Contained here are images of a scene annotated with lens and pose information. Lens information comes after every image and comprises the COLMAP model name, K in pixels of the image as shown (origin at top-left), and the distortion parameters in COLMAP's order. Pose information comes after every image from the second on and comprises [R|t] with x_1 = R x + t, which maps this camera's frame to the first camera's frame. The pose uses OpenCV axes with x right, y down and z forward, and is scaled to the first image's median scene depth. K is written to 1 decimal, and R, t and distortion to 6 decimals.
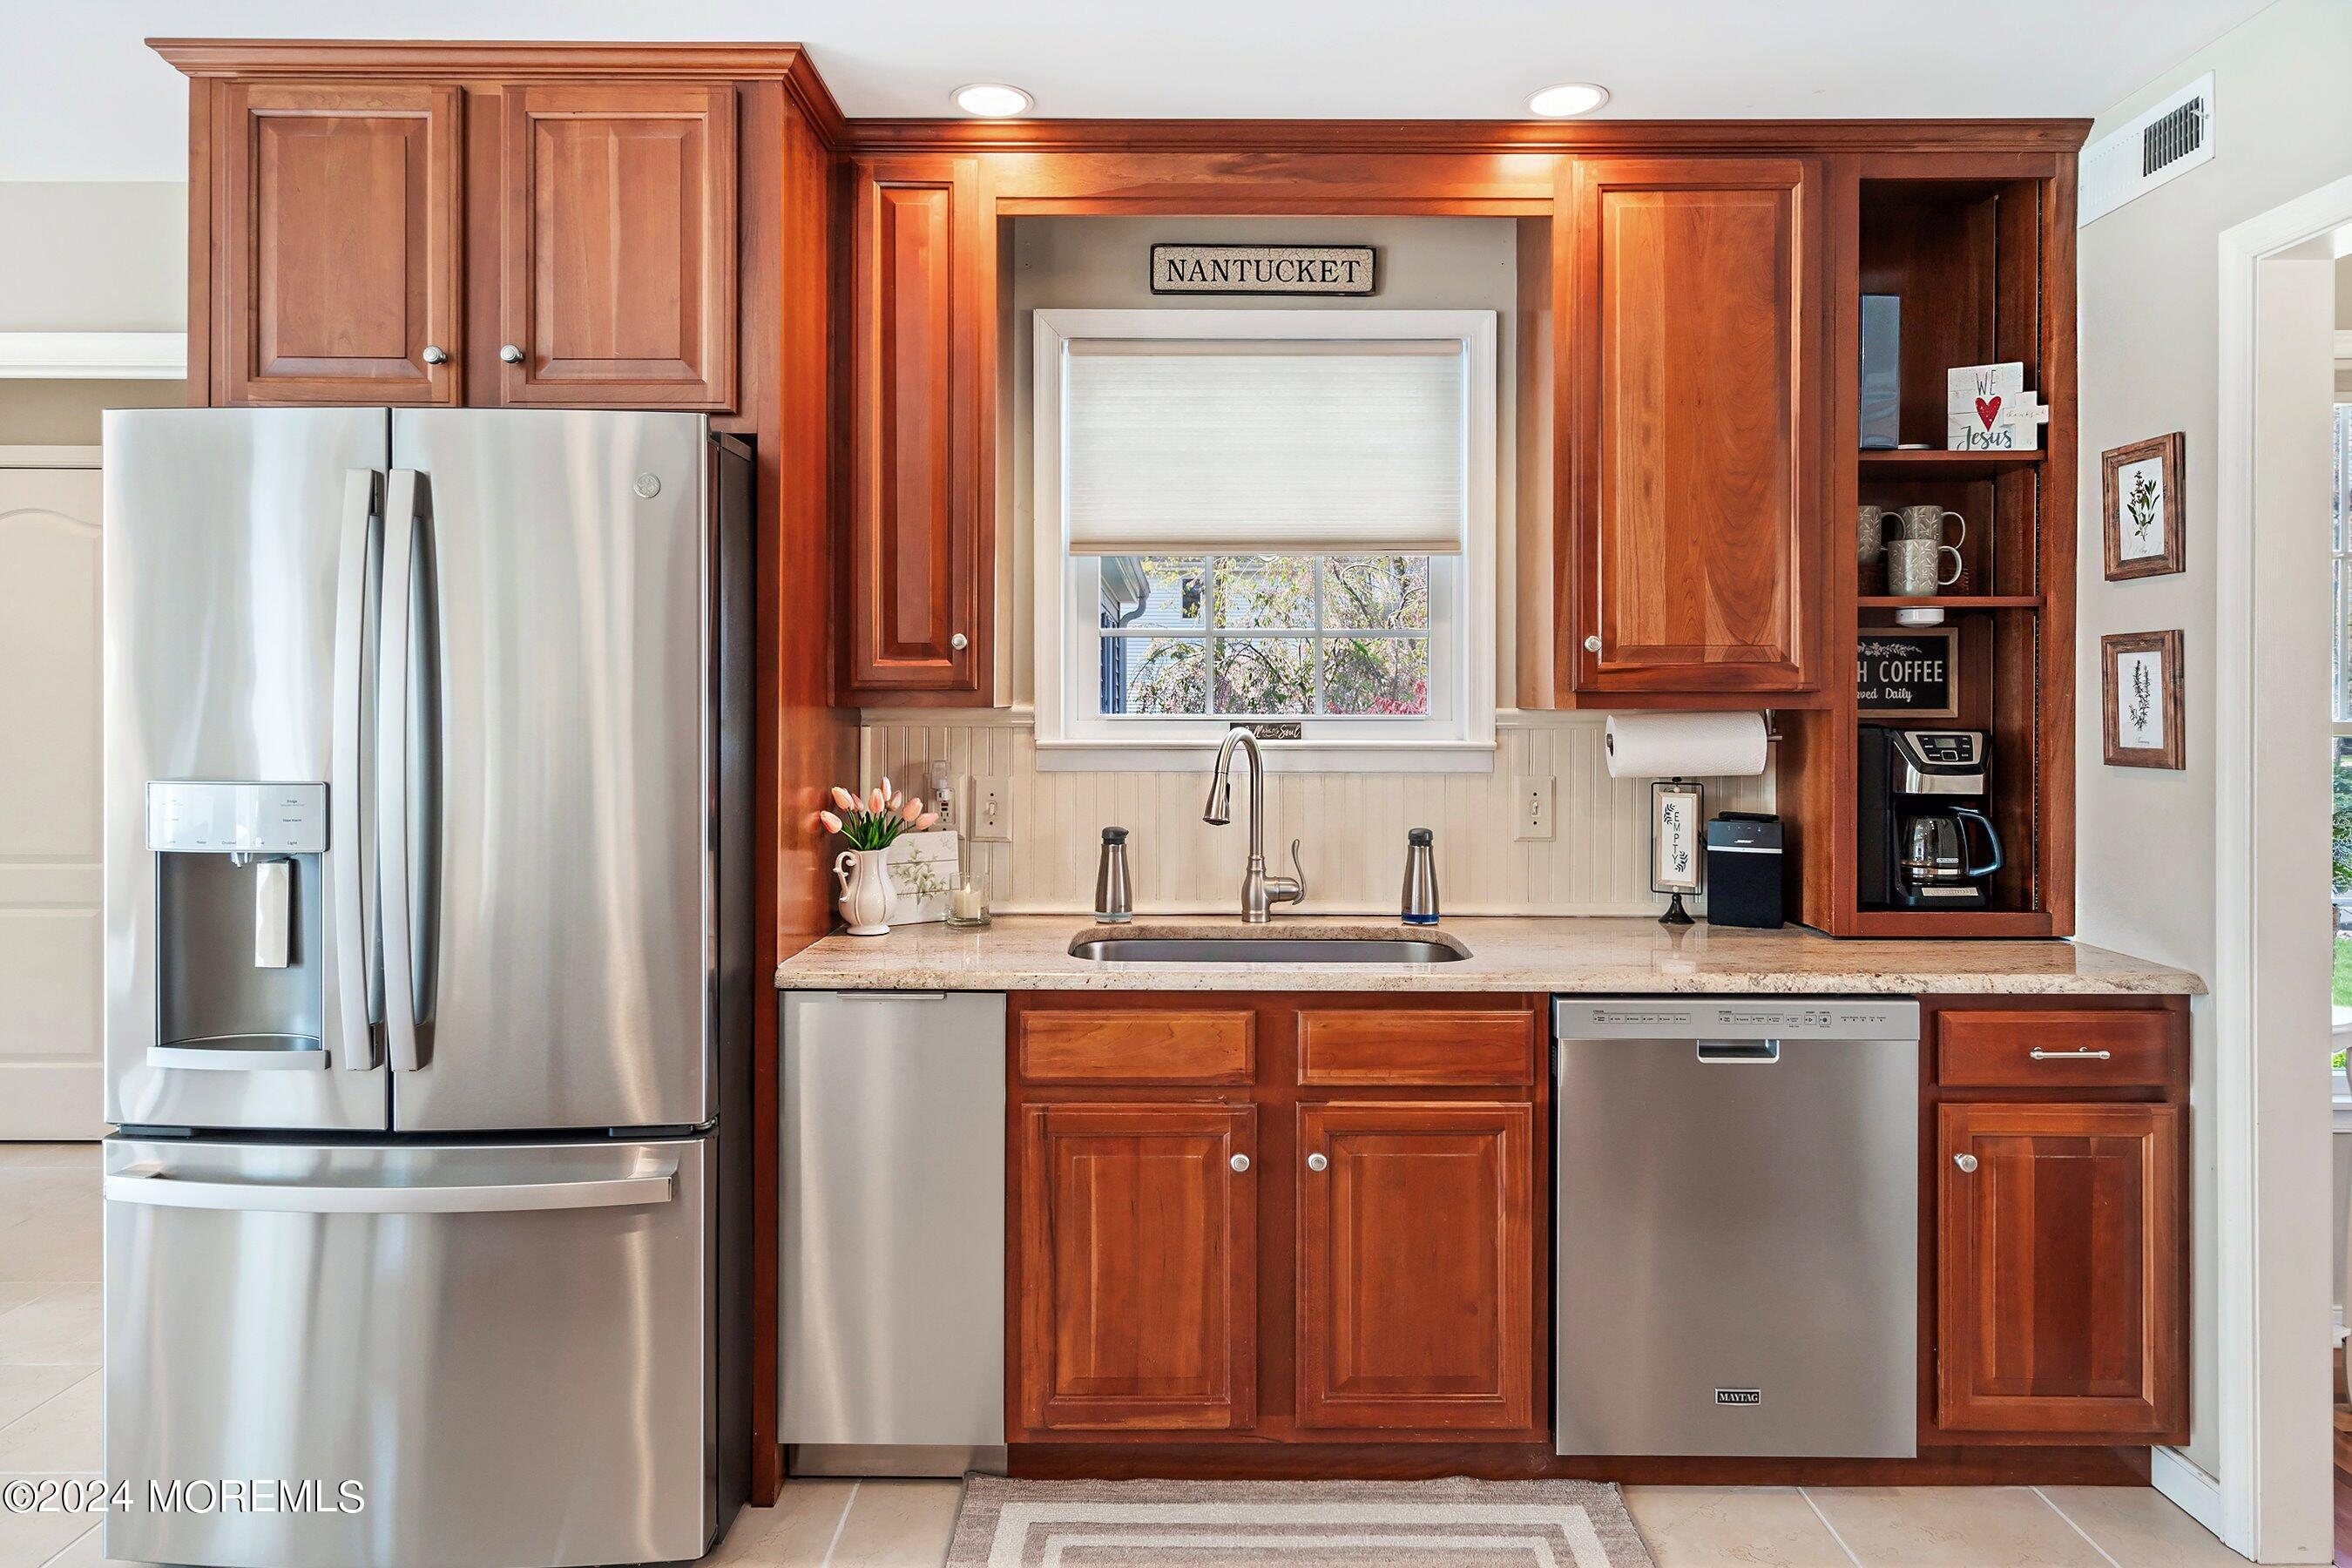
lens RADIAL K [[1412.6, 0, 1175.9], [0, 1412.6, 703.2], [0, 0, 1]] dist [0.004388, 0.001559]
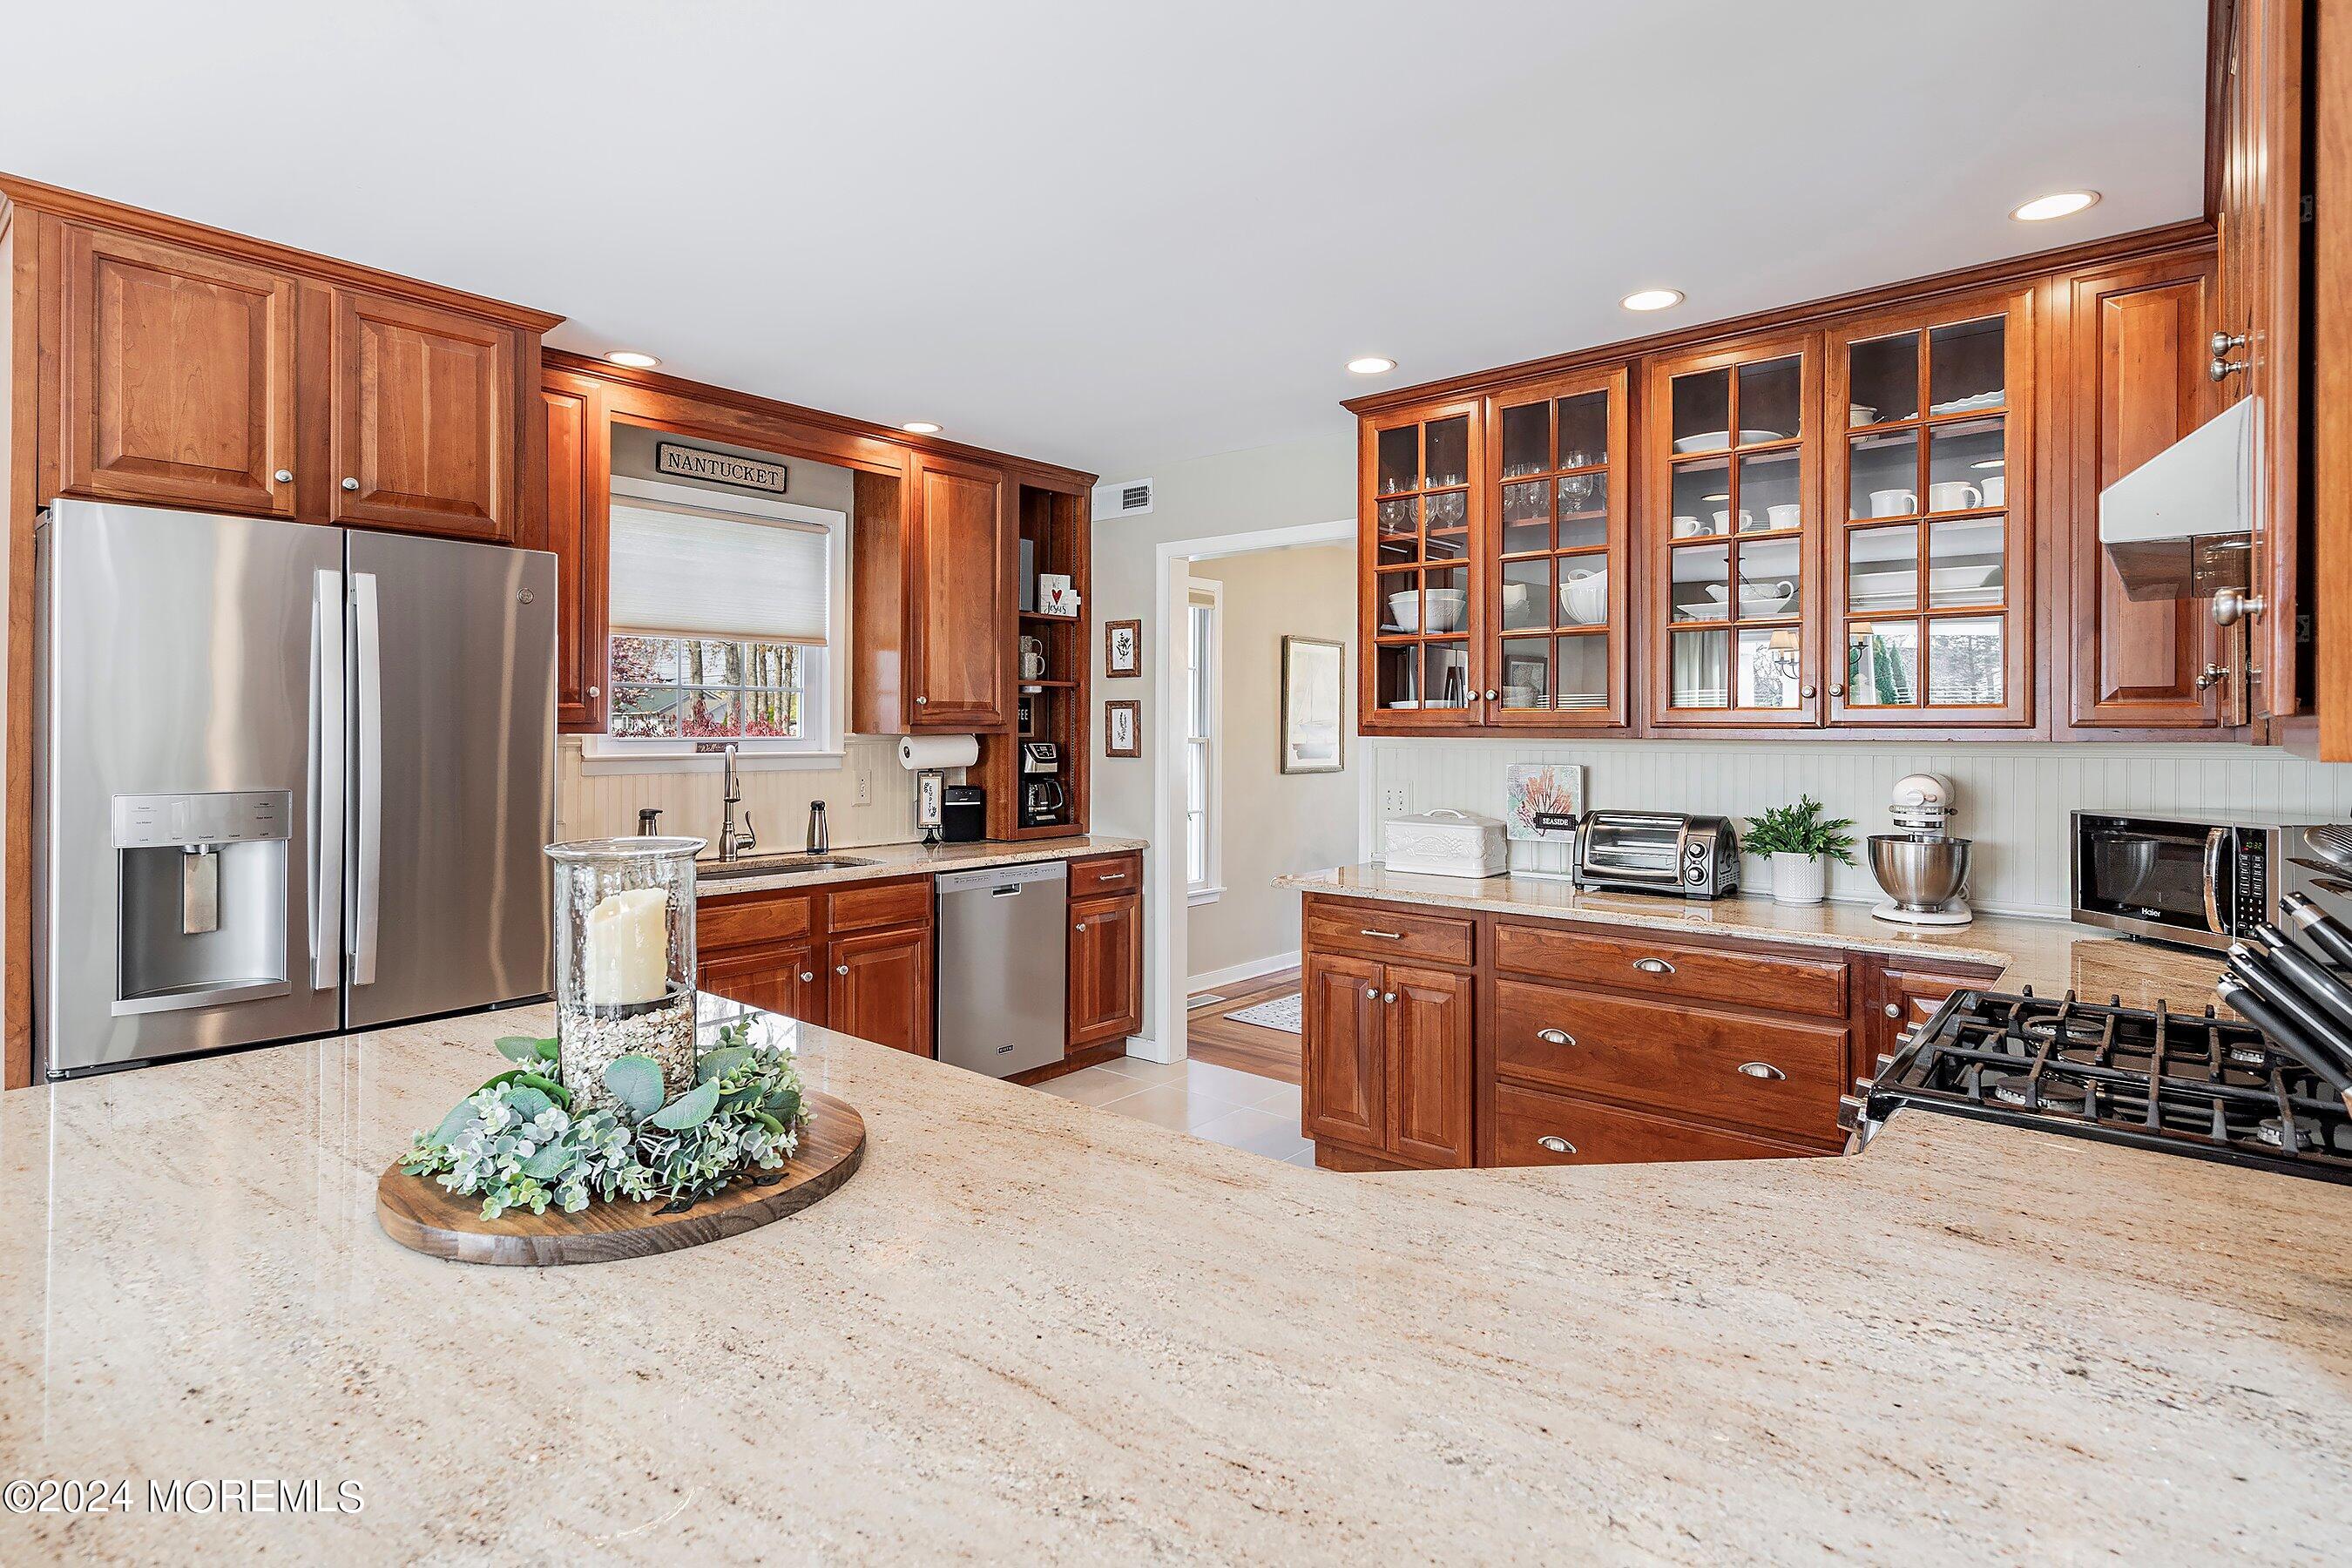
lens RADIAL K [[1226.7, 0, 1173.1], [0, 1226.7, 724.5], [0, 0, 1]] dist [0.000839, 0.000054]
pose [[0.645566, 0.002057, 0.763702, -0.770568], [-0.001676, 0.999998, -0.001277, -0.006637], [-0.763703, -0.000455, 0.645568, -0.364346]]
